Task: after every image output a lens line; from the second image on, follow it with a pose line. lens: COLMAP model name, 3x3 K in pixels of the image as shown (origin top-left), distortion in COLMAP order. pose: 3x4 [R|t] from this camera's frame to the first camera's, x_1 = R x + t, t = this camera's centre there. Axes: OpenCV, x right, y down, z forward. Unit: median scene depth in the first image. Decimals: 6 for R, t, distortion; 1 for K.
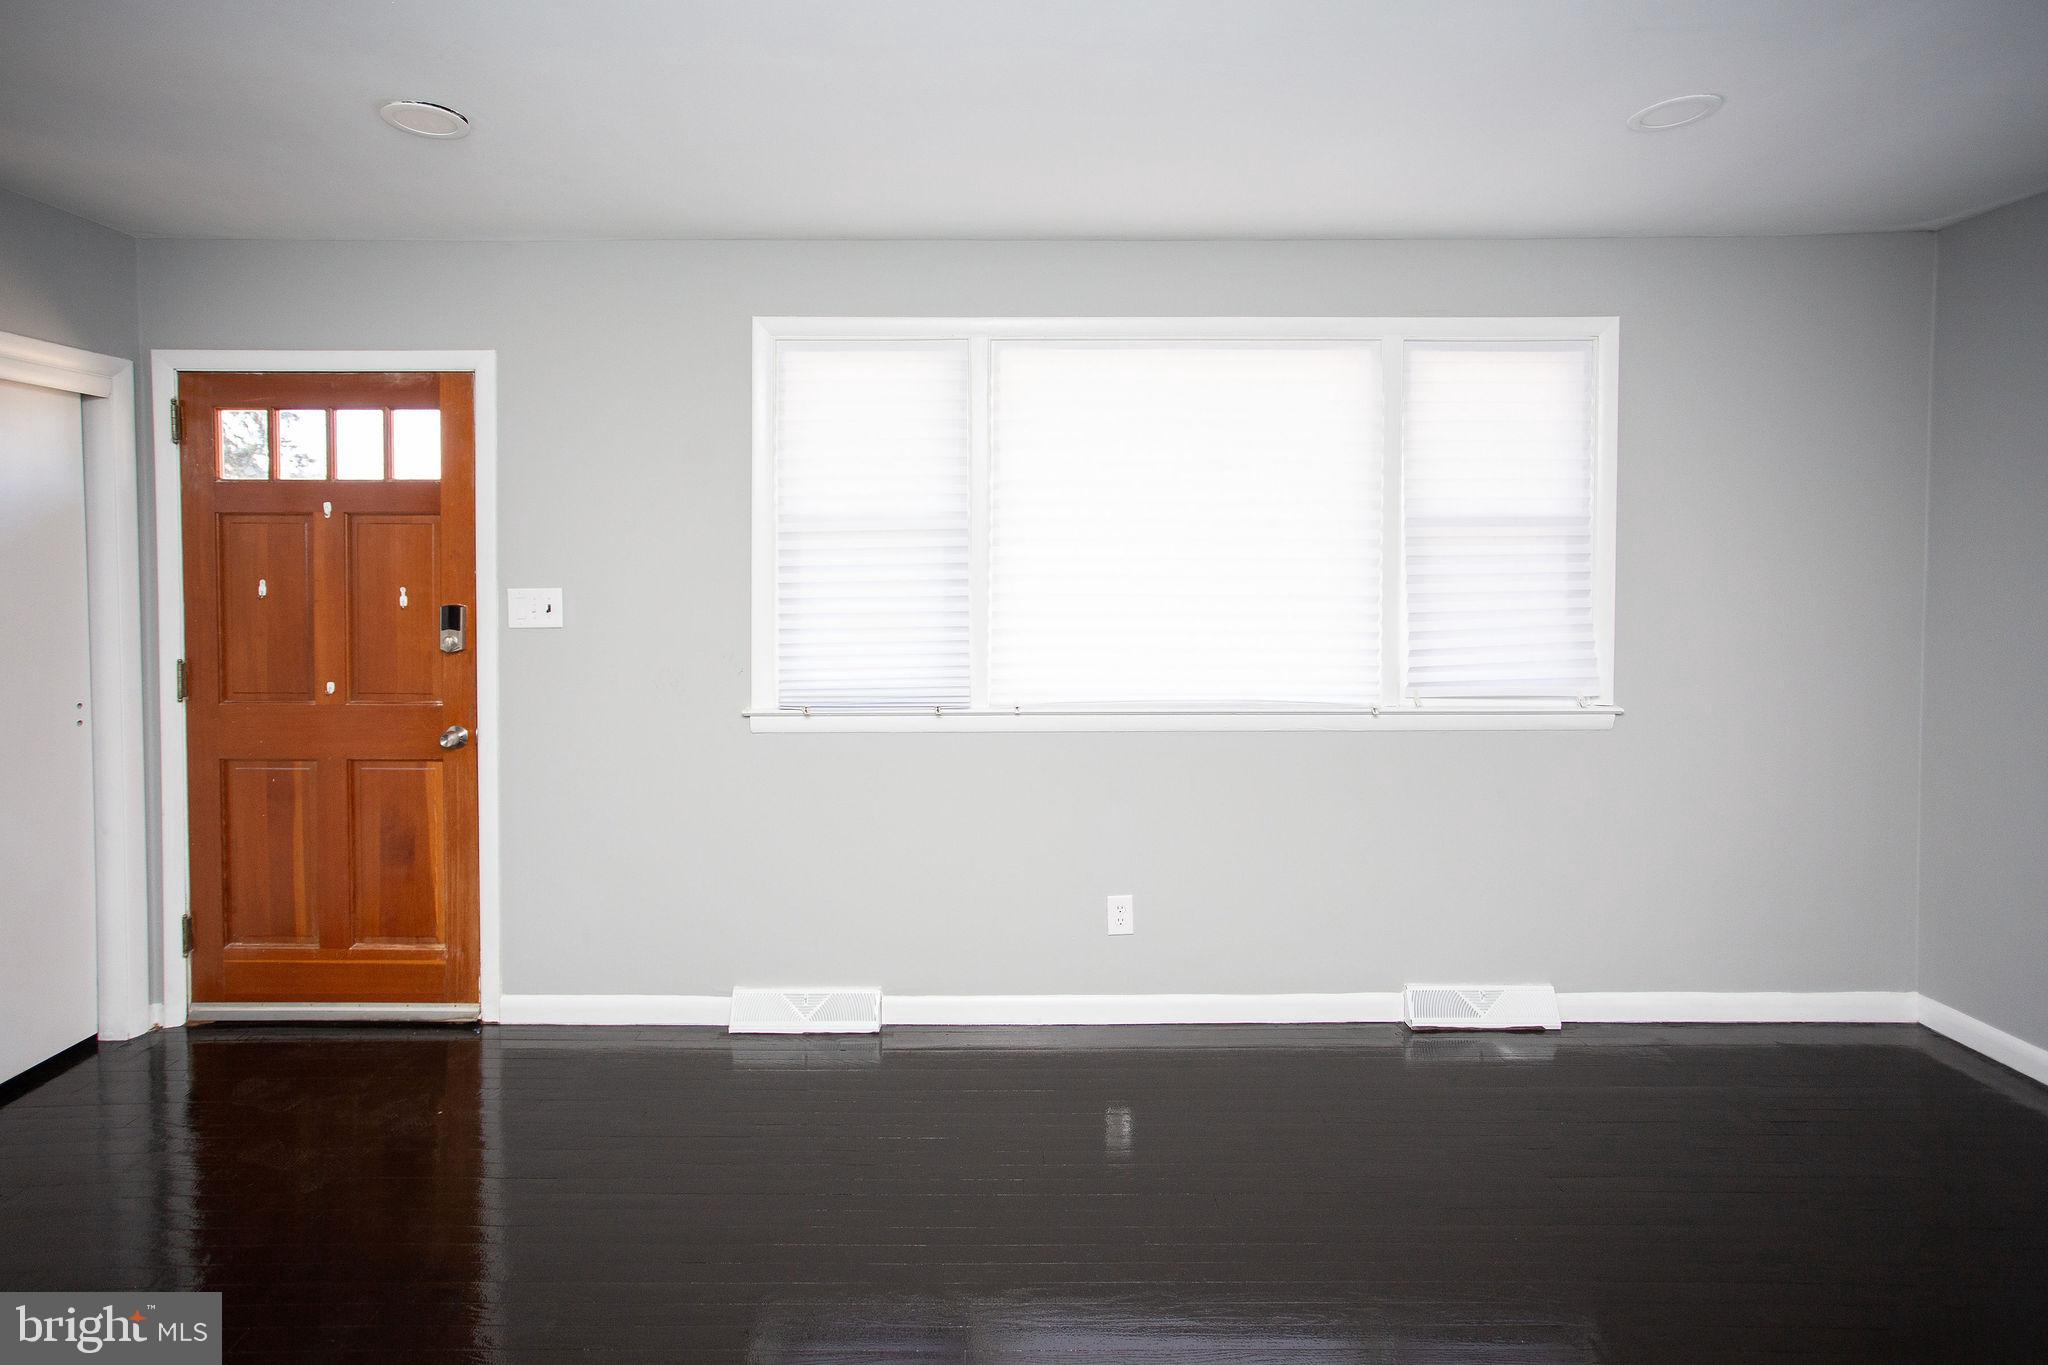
lens RADIAL K [[1005.3, 0, 1021.9], [0, 1005.3, 586.9], [0, 0, 1]] dist [-0.003107, 0.000809]
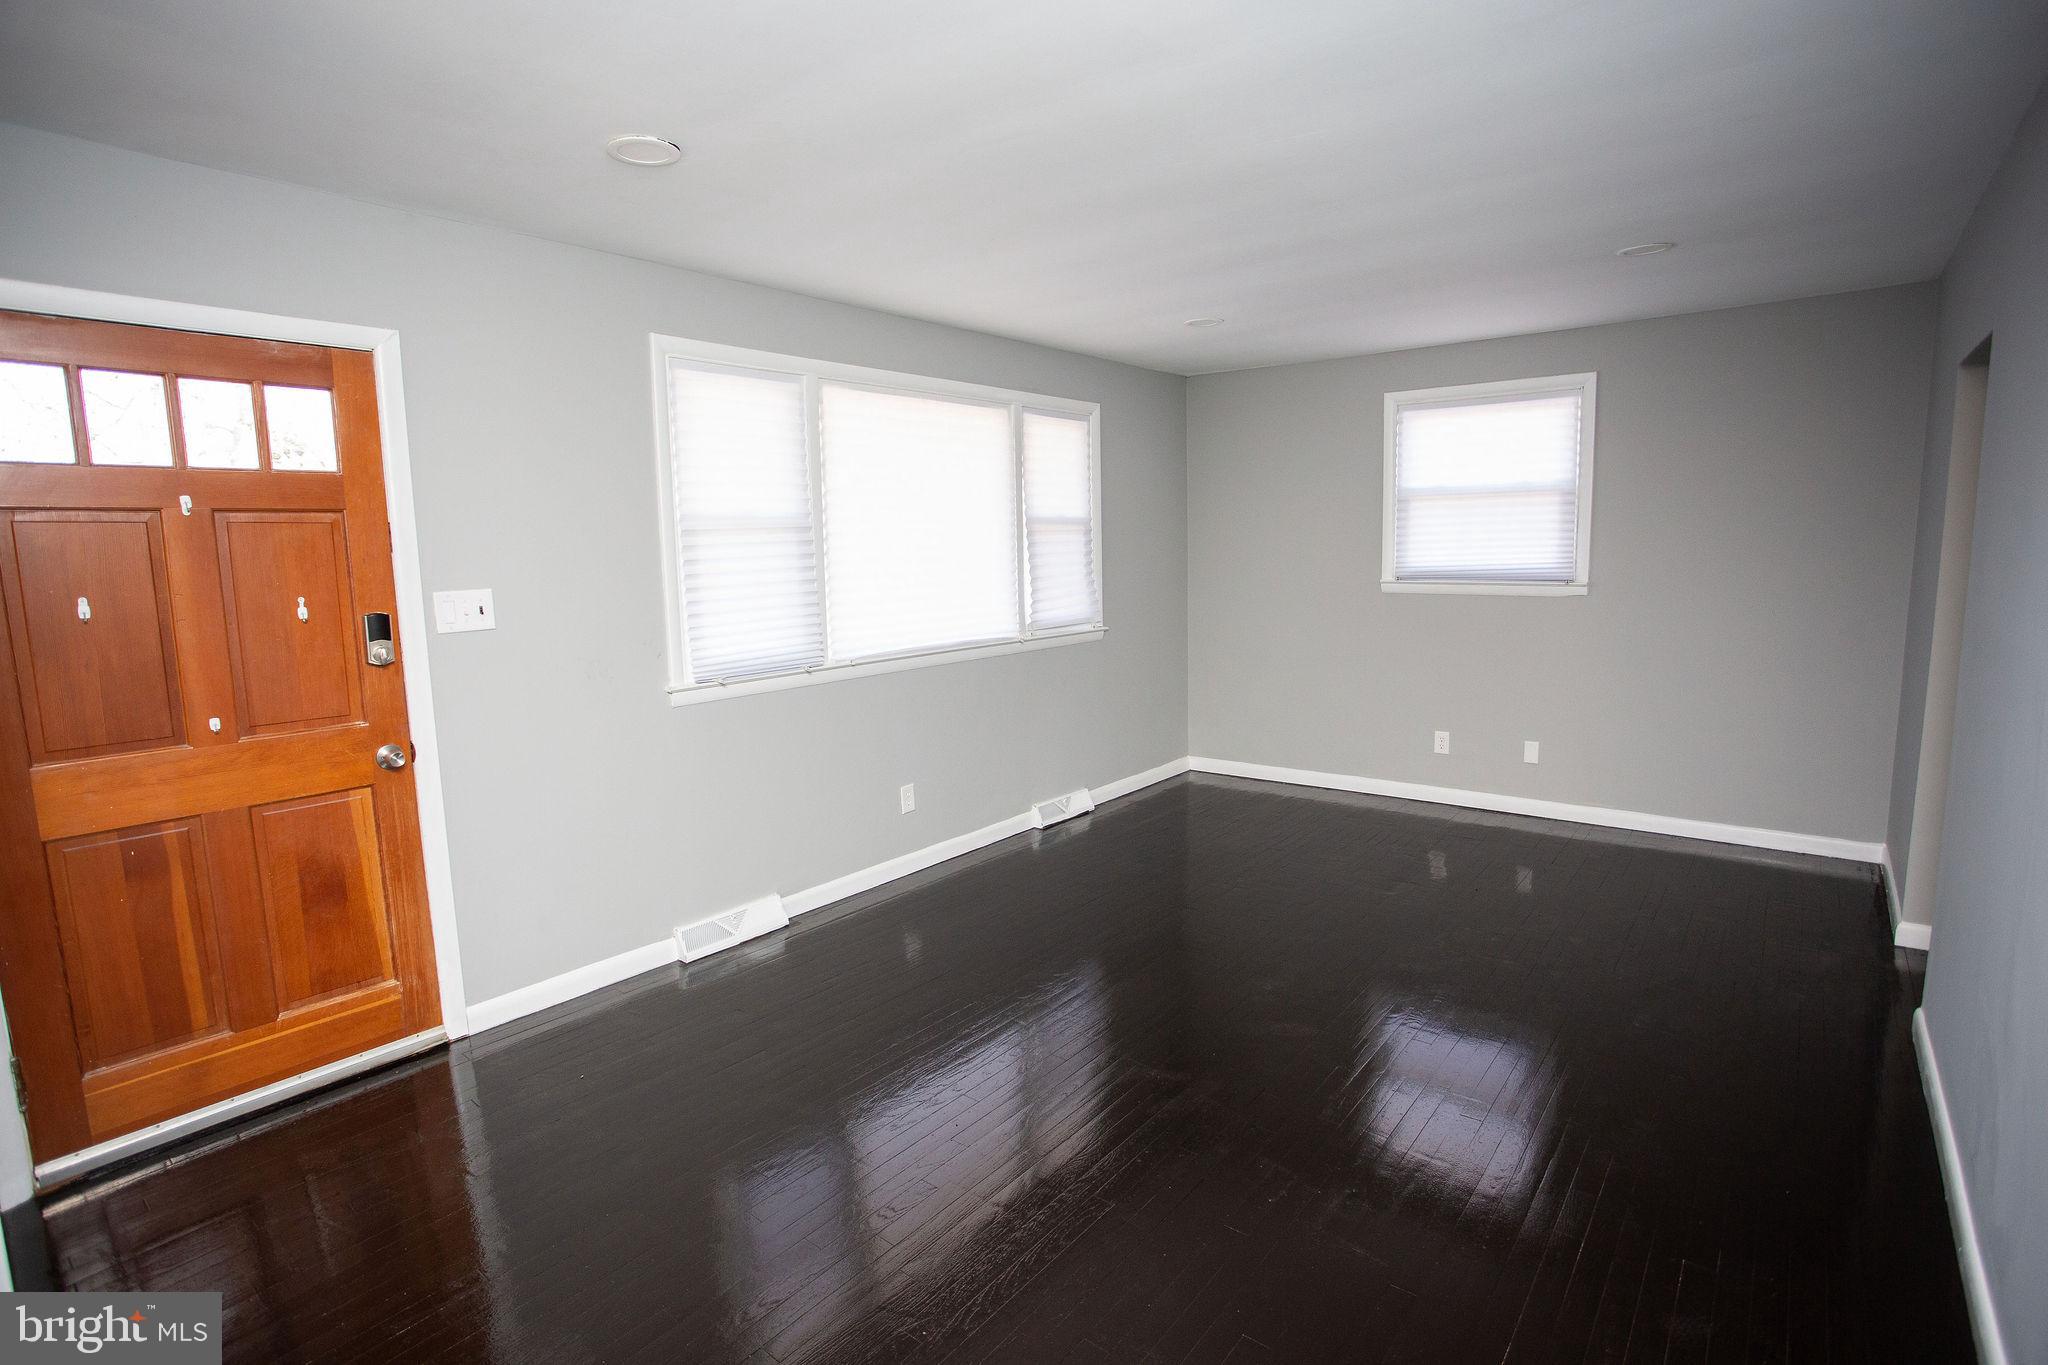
lens RADIAL K [[1002.6, 0, 1024.0], [0, 1002.6, 682.5], [0, 0, 1]] dist [-0.075075, 0.036885]
pose [[0.628430, -0.119218, 0.768676, -0.875961], [0.038370, 0.991733, 0.122444, -0.005295], [-0.776919, -0.047453, 0.627809, -0.008992]]
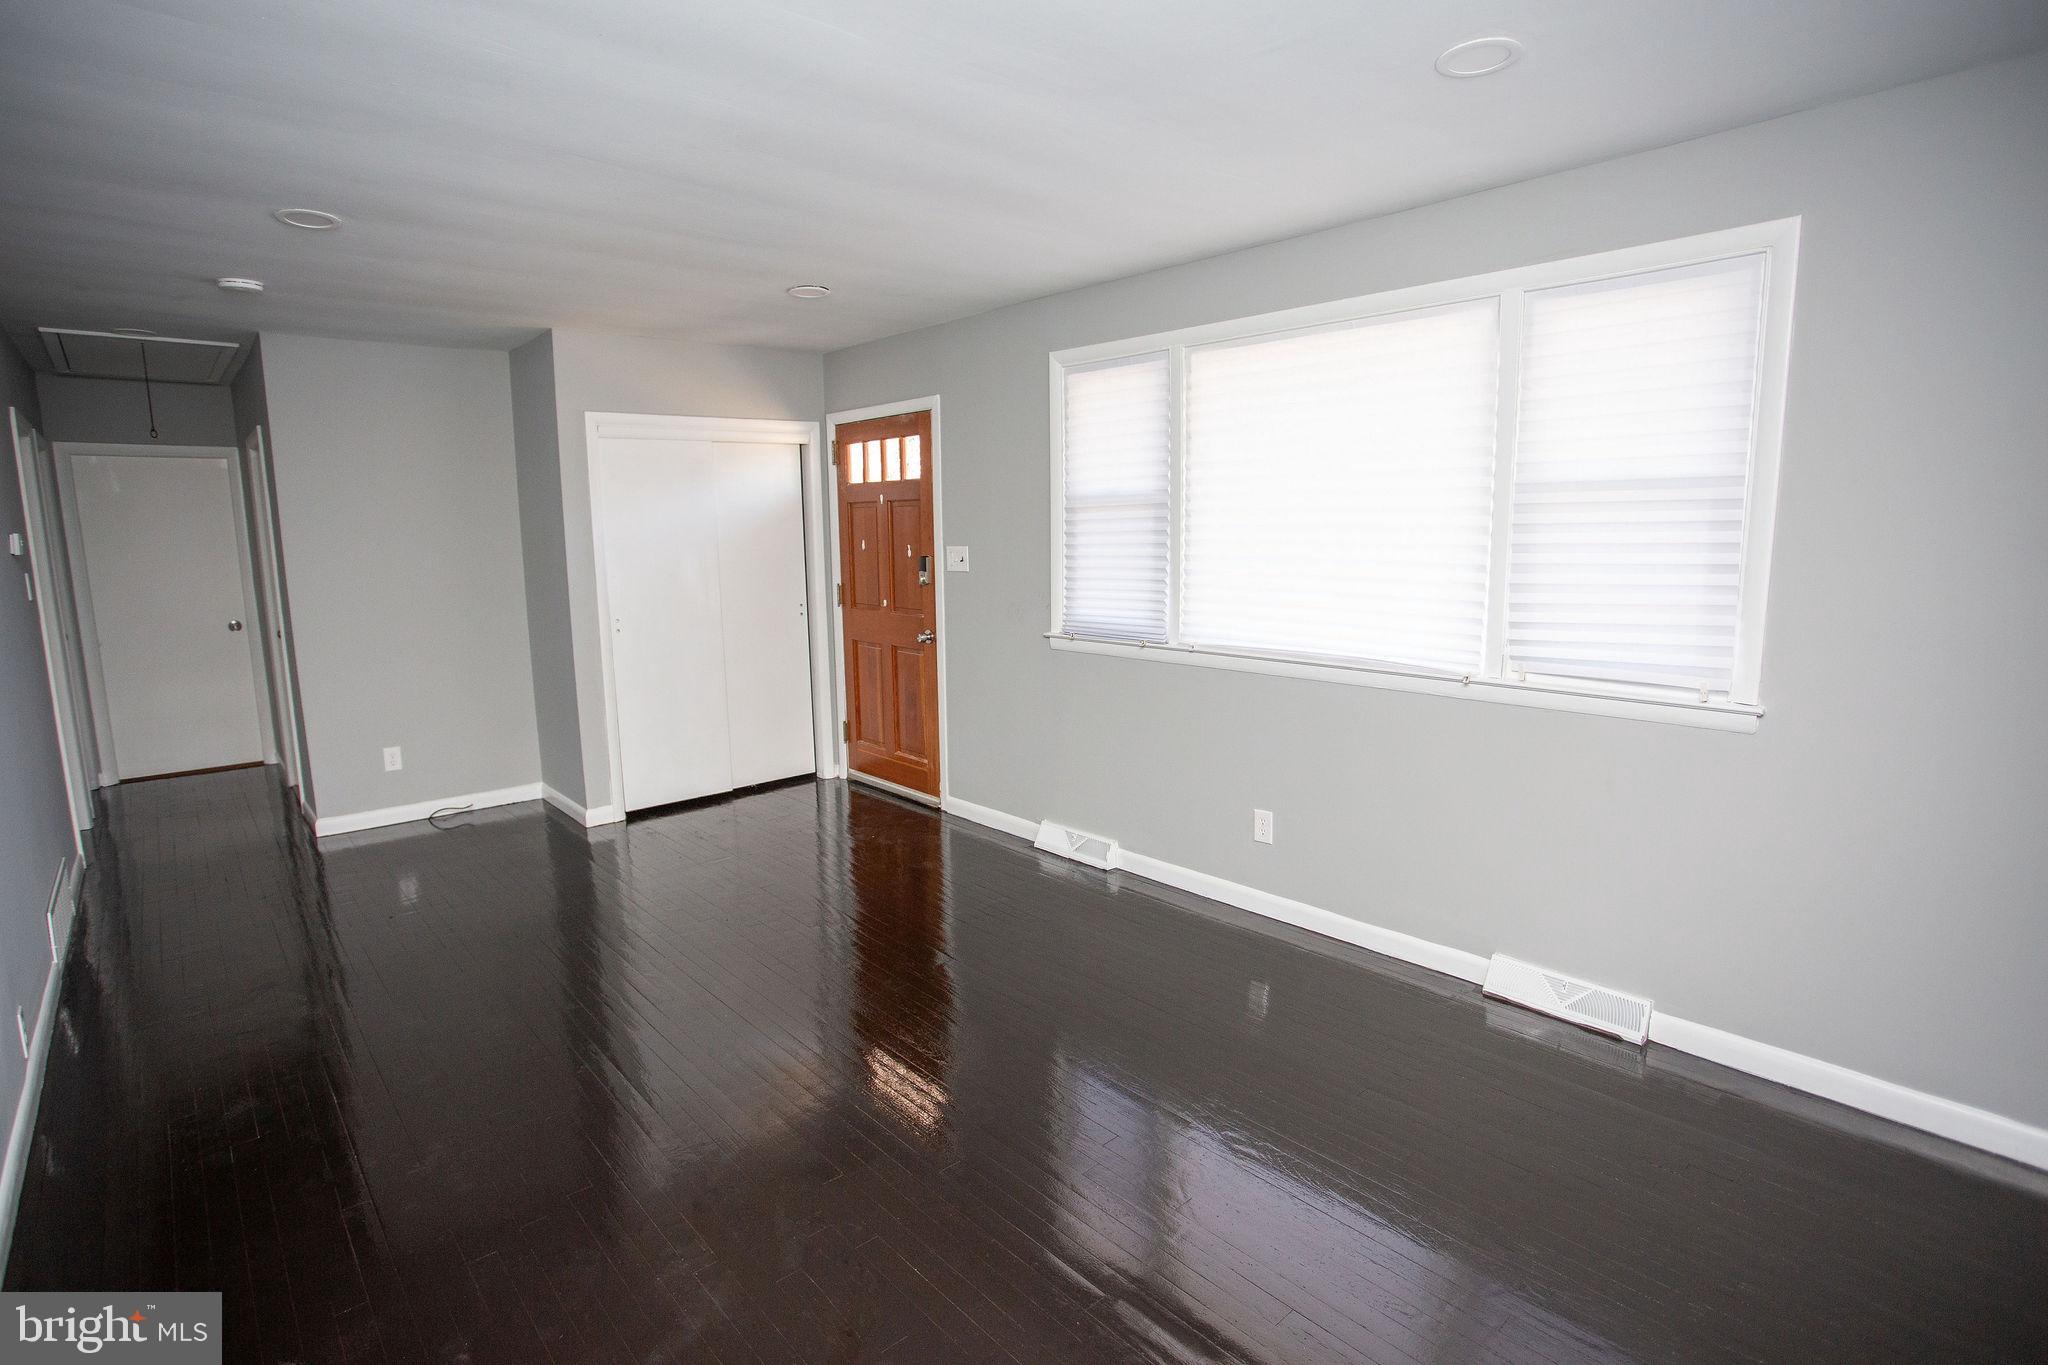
lens RADIAL K [[1002.6, 0, 1024.0], [0, 1002.6, 682.5], [0, 0, 1]] dist [-0.075075, 0.036885]
pose [[0.670477, 0.109879, -0.733748, 0.762229], [-0.012698, 0.990527, 0.136728, -0.003010], [0.741821, -0.082356, 0.665521, 0.014635]]
